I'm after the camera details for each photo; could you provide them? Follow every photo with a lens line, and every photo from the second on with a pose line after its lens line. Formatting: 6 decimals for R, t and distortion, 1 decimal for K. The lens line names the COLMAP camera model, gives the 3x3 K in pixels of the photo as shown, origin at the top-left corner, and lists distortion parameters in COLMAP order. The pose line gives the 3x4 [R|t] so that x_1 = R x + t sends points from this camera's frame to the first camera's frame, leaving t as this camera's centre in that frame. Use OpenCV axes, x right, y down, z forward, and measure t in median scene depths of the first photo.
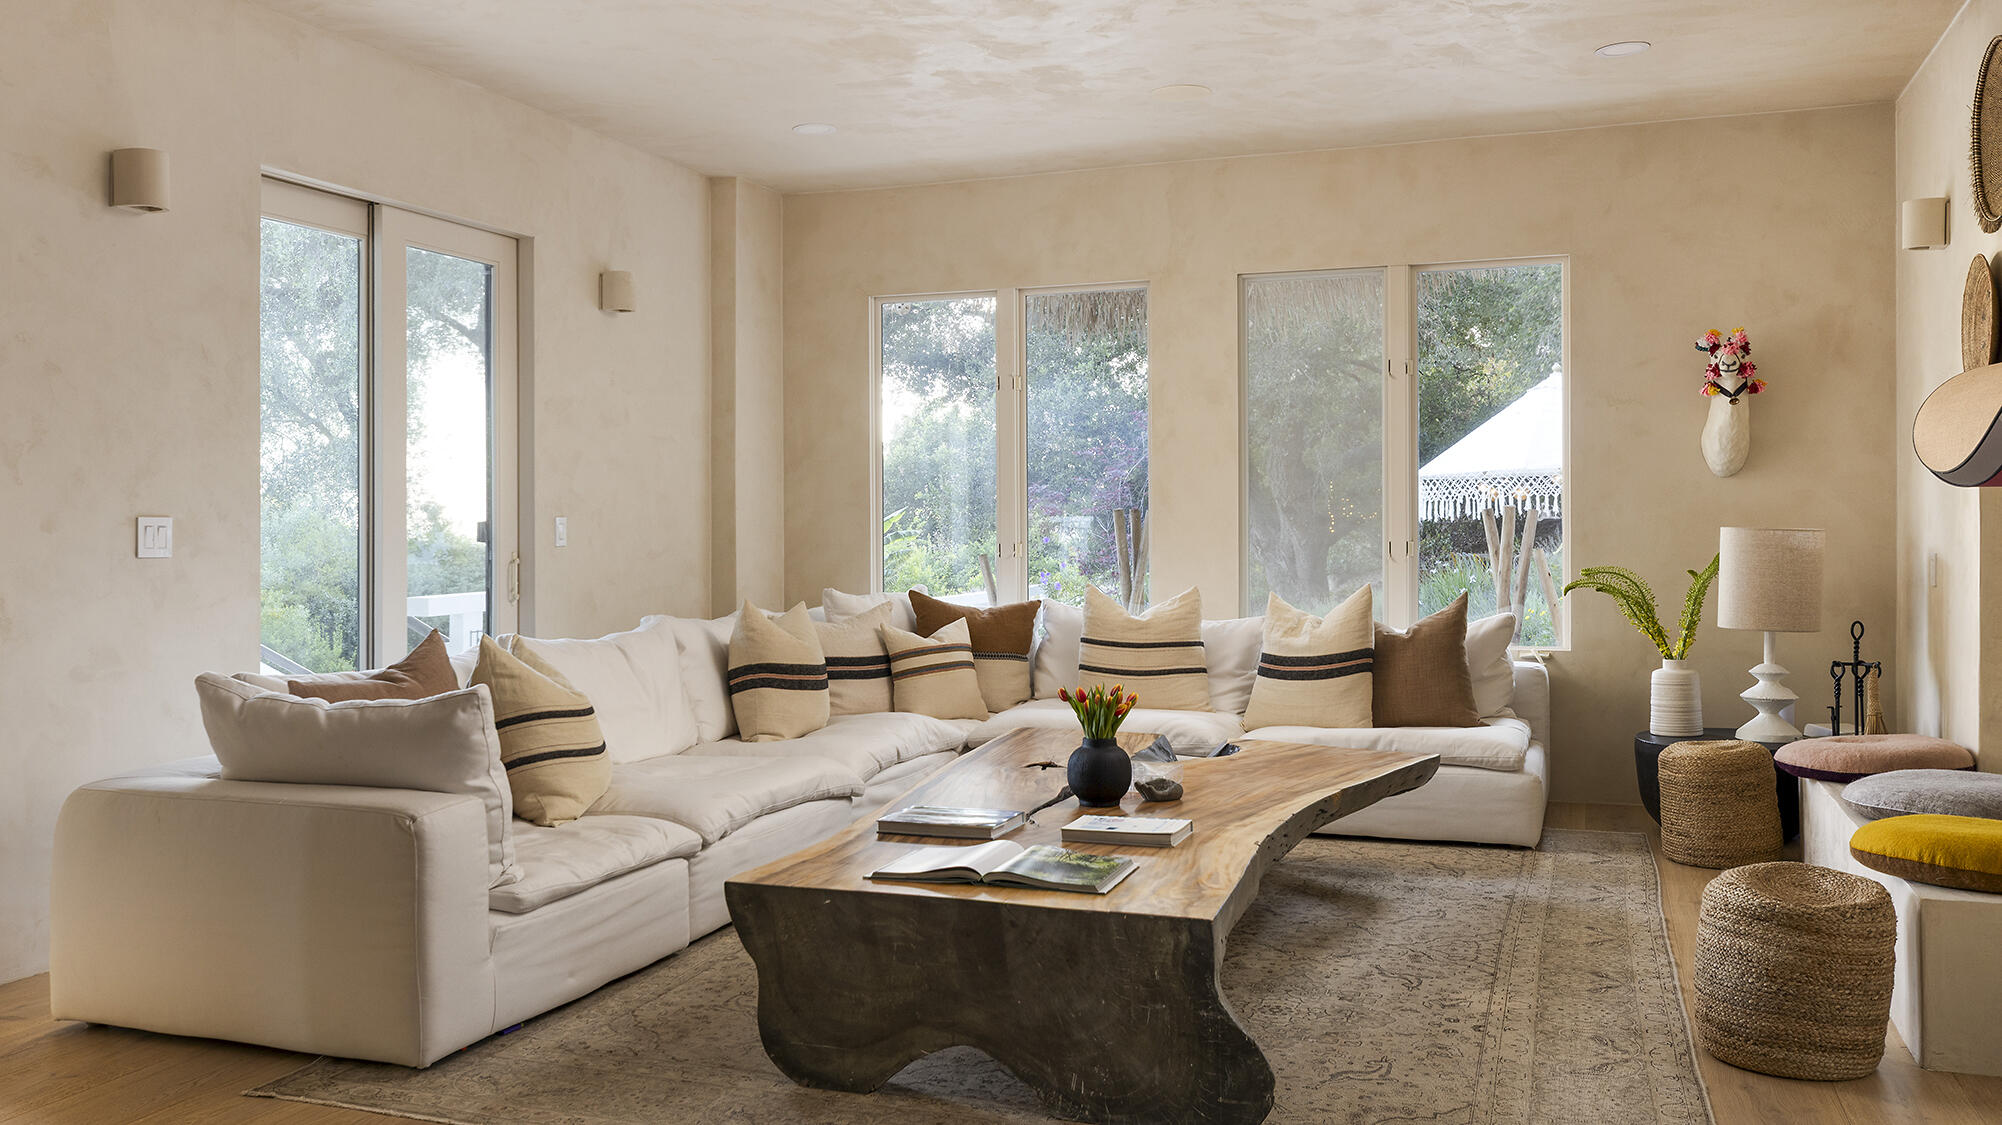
lens RADIAL K [[1632.6, 0, 1001.0], [0, 1632.6, 562.5], [0, 0, 1]] dist [-0.040805, 0.000957]
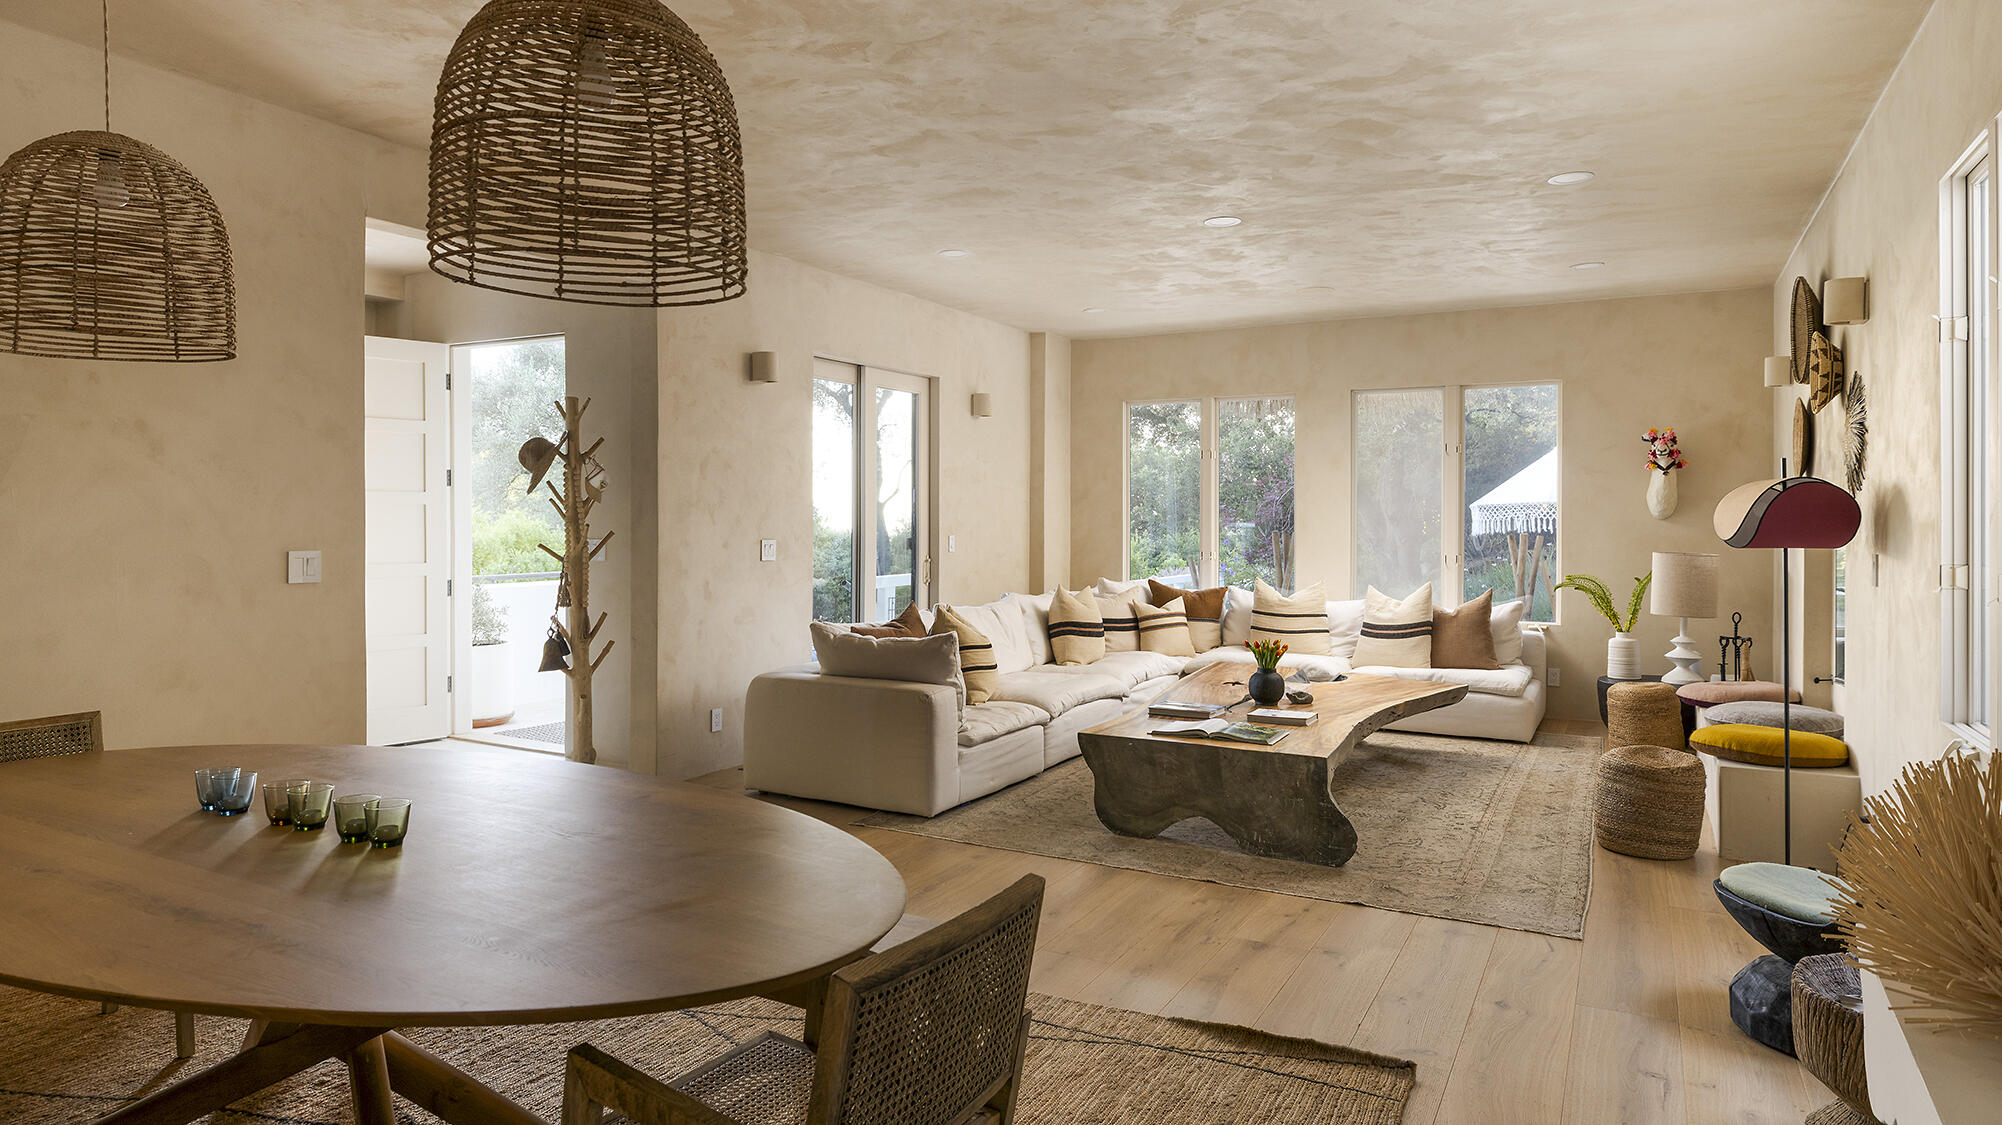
lens RADIAL K [[1122.5, 0, 994.6], [0, 1122.5, 523.4], [0, 0, 1]] dist [-0.032668, 0.000171]
pose [[0.985549, 0.009983, -0.169096, -0.024691], [-0.013841, 0.999670, -0.021650, -0.019421], [0.168824, 0.023678, 0.985362, -0.245089]]
